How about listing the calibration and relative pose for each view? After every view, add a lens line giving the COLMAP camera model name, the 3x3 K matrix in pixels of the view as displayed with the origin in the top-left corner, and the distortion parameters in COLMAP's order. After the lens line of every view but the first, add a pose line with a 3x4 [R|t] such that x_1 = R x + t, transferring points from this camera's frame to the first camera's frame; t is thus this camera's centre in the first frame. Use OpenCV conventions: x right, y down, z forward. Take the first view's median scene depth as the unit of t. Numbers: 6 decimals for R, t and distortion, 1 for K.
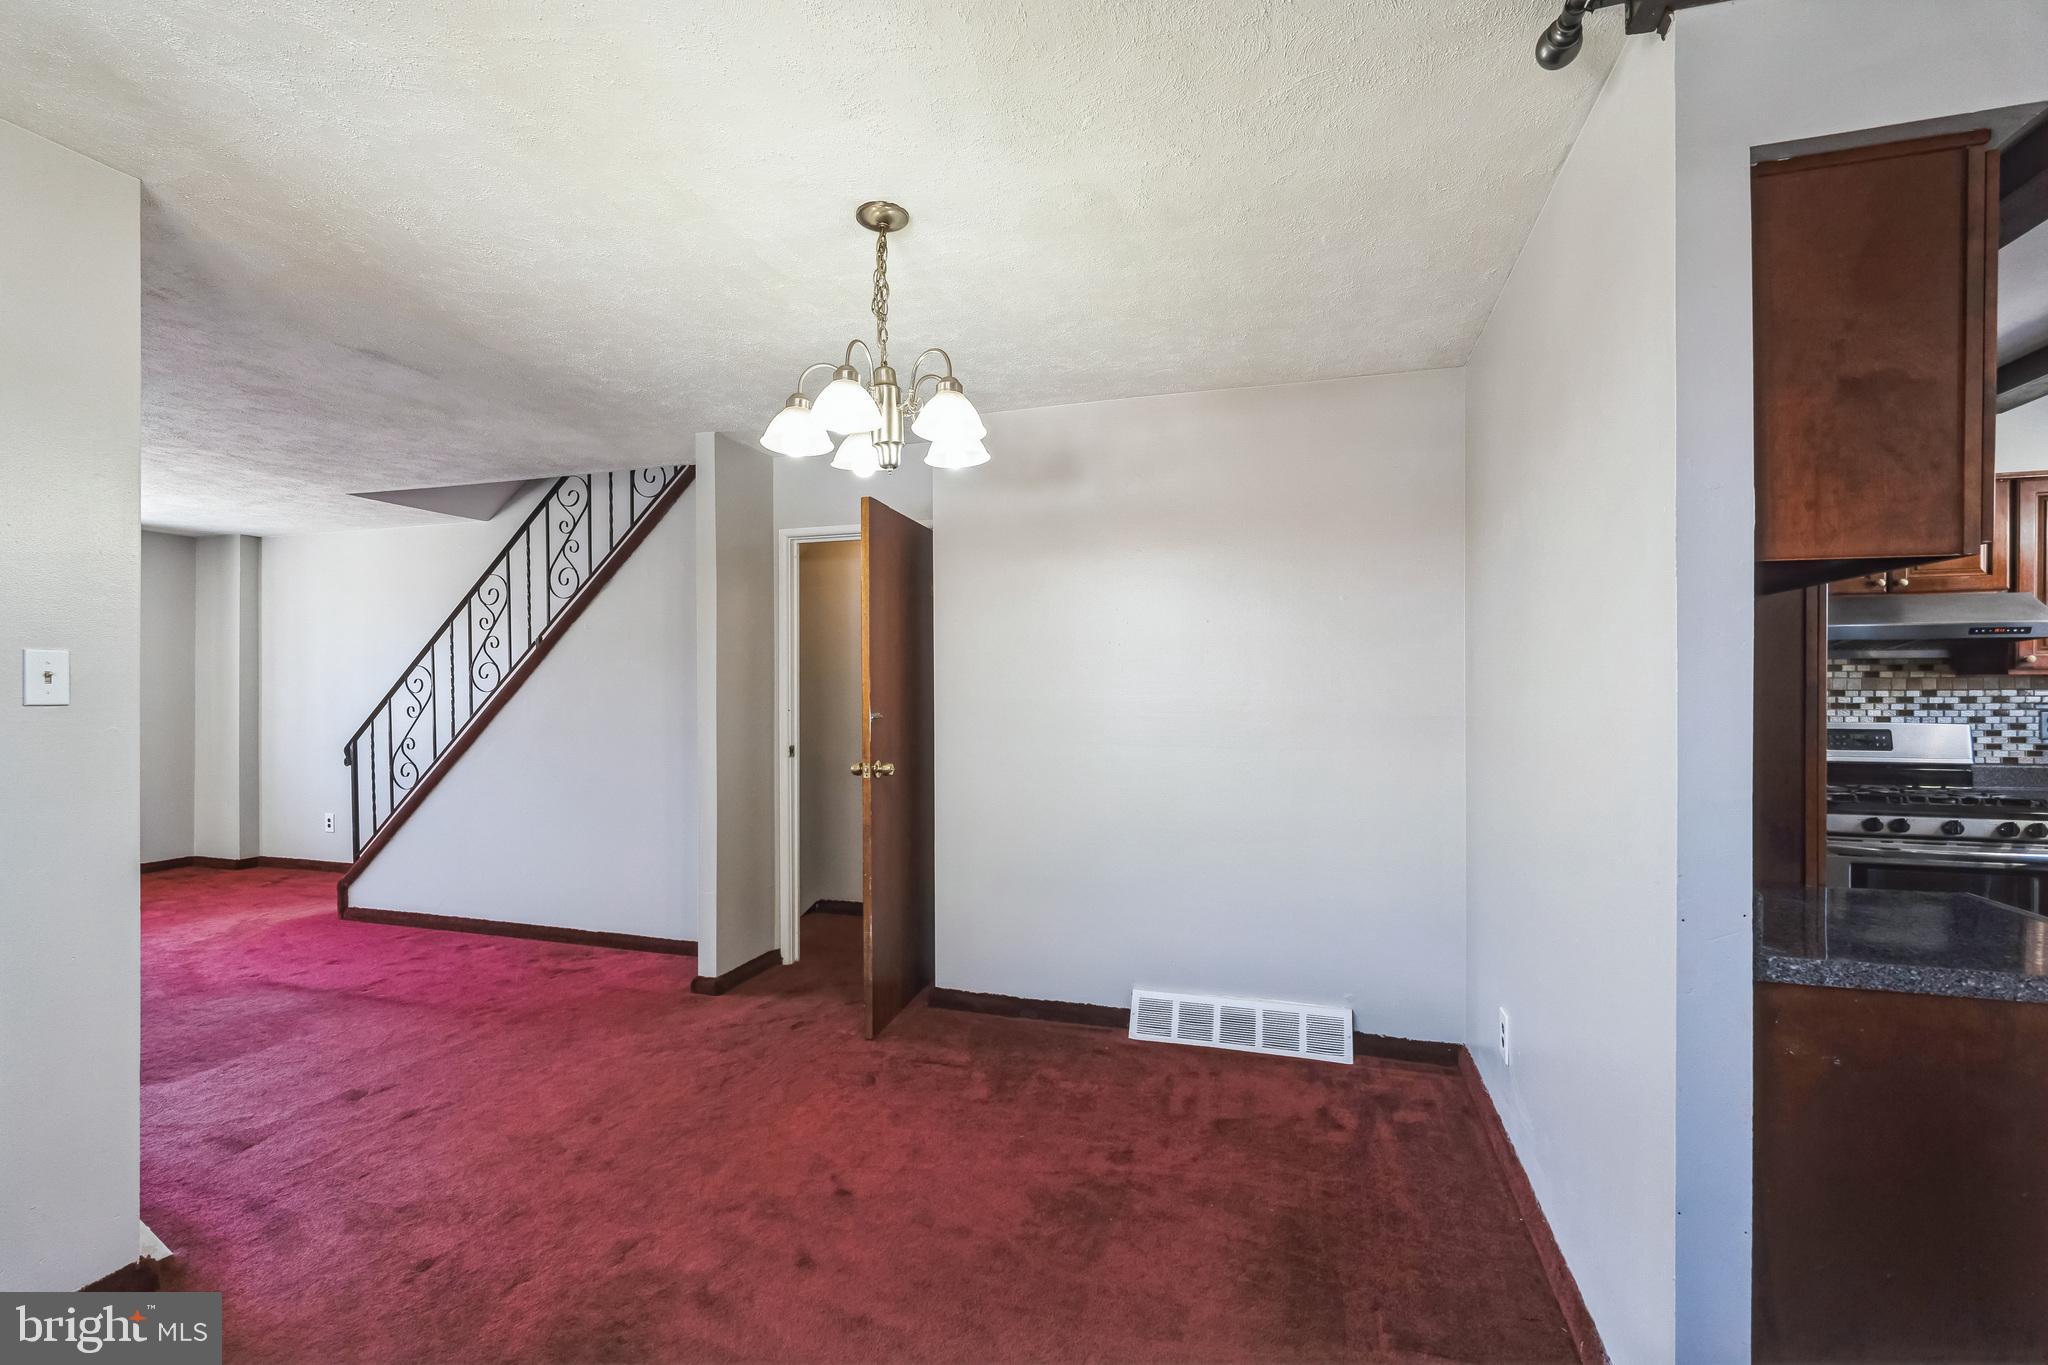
lens RADIAL K [[903.2, 0, 1032.8], [0, 903.2, 694.3], [0, 0, 1]] dist [-0.003239, 0.001738]
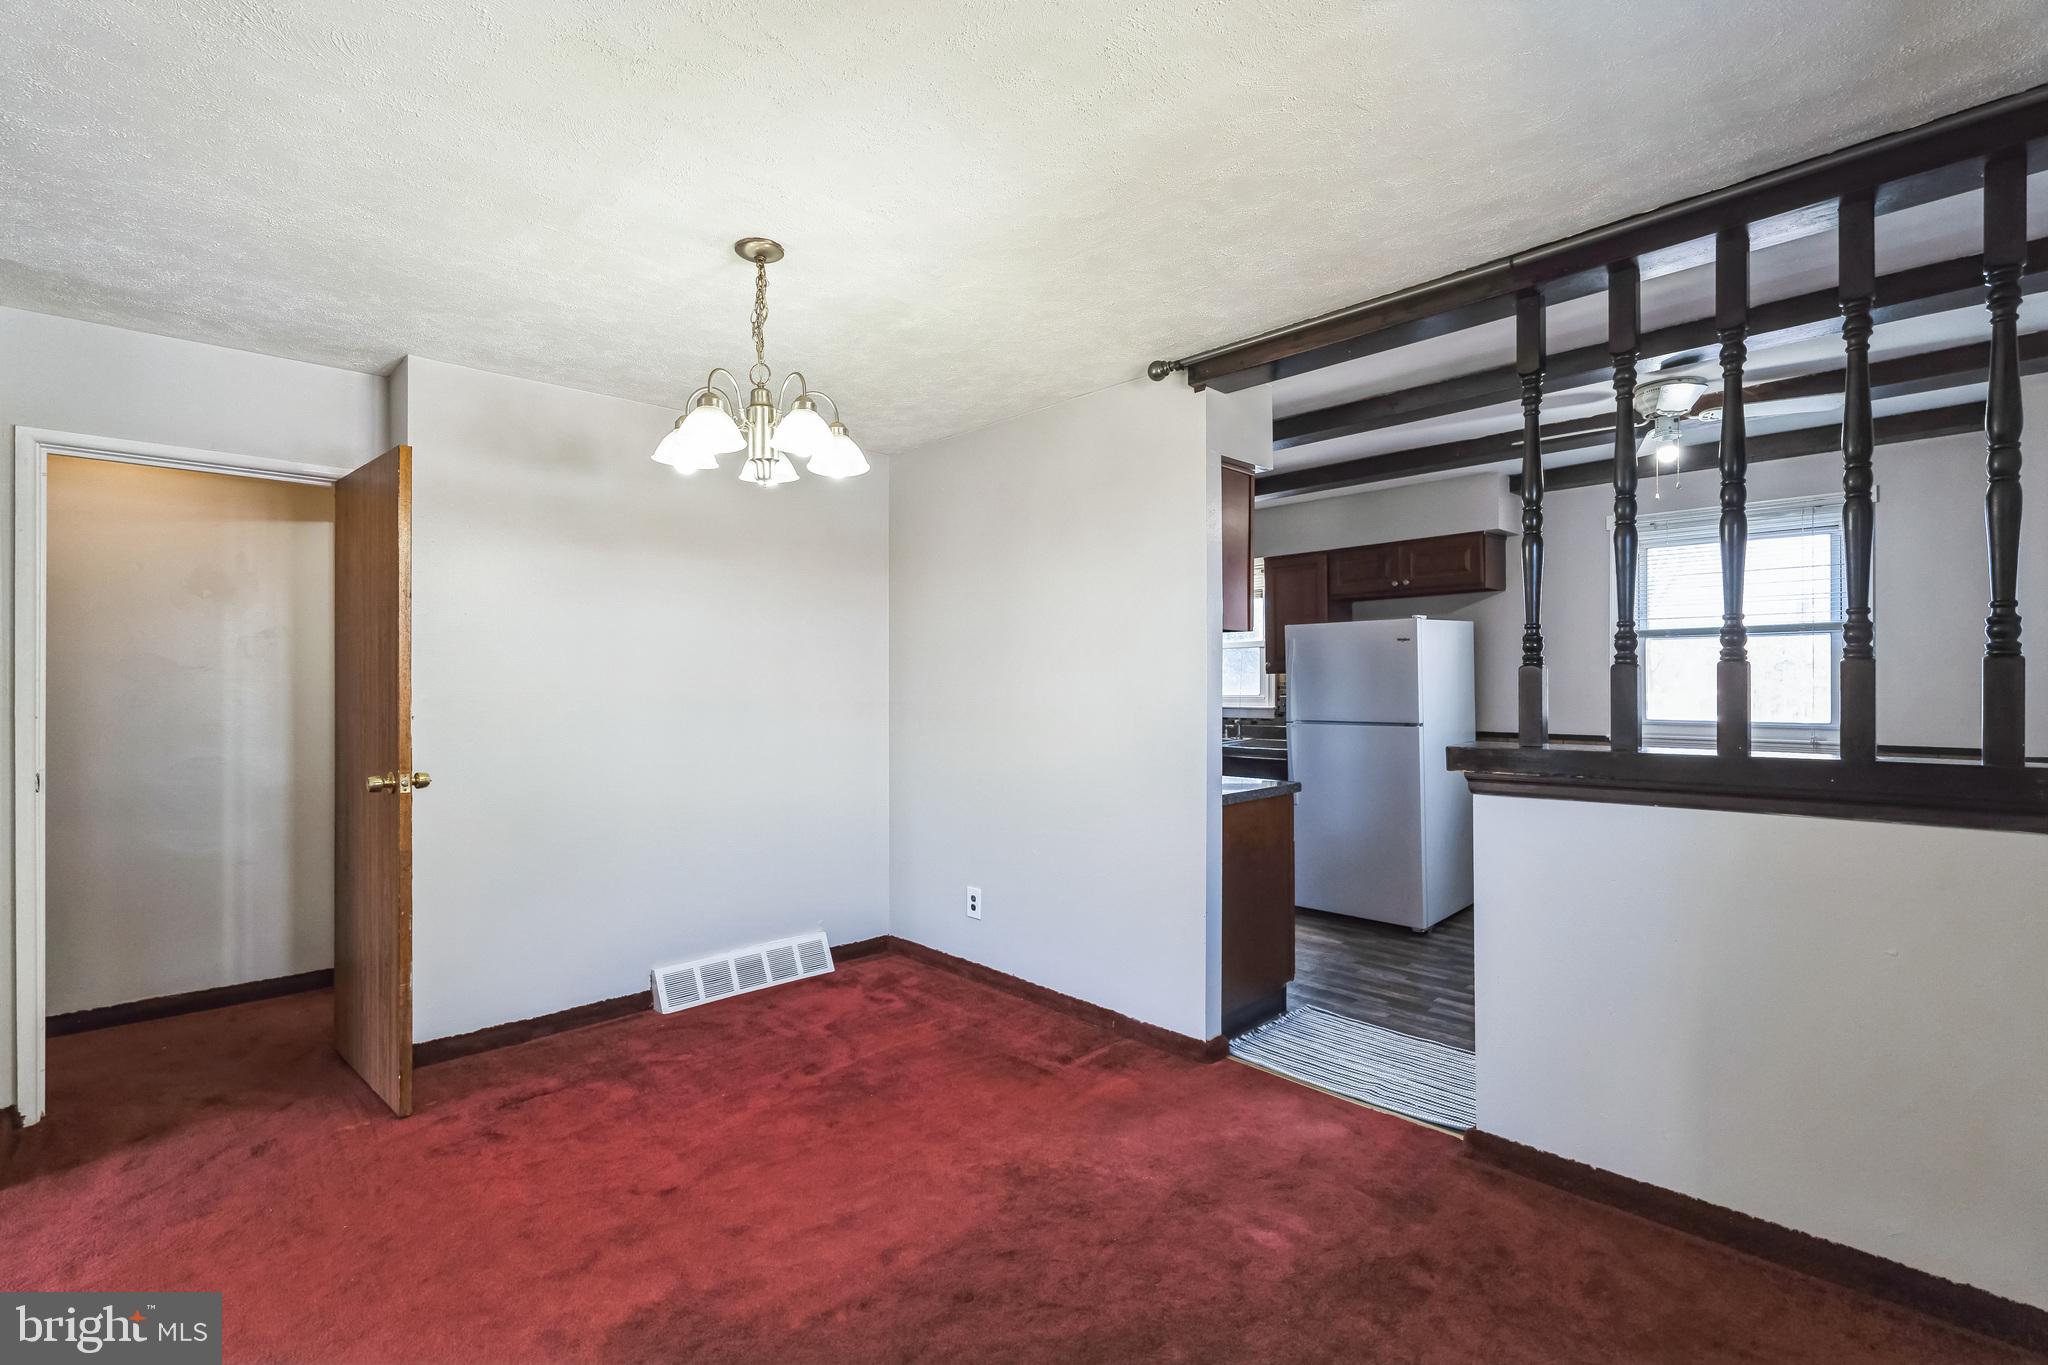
lens RADIAL K [[903.2, 0, 1018.8], [0, 903.2, 685.5], [0, 0, 1]] dist [-0.003239, 0.001738]
pose [[0.483735, -0.001809, 0.875213, -0.673584], [0.005203, 0.999986, -0.000808, 0.000096], [-0.875199, 0.004944, 0.483738, 0.137758]]
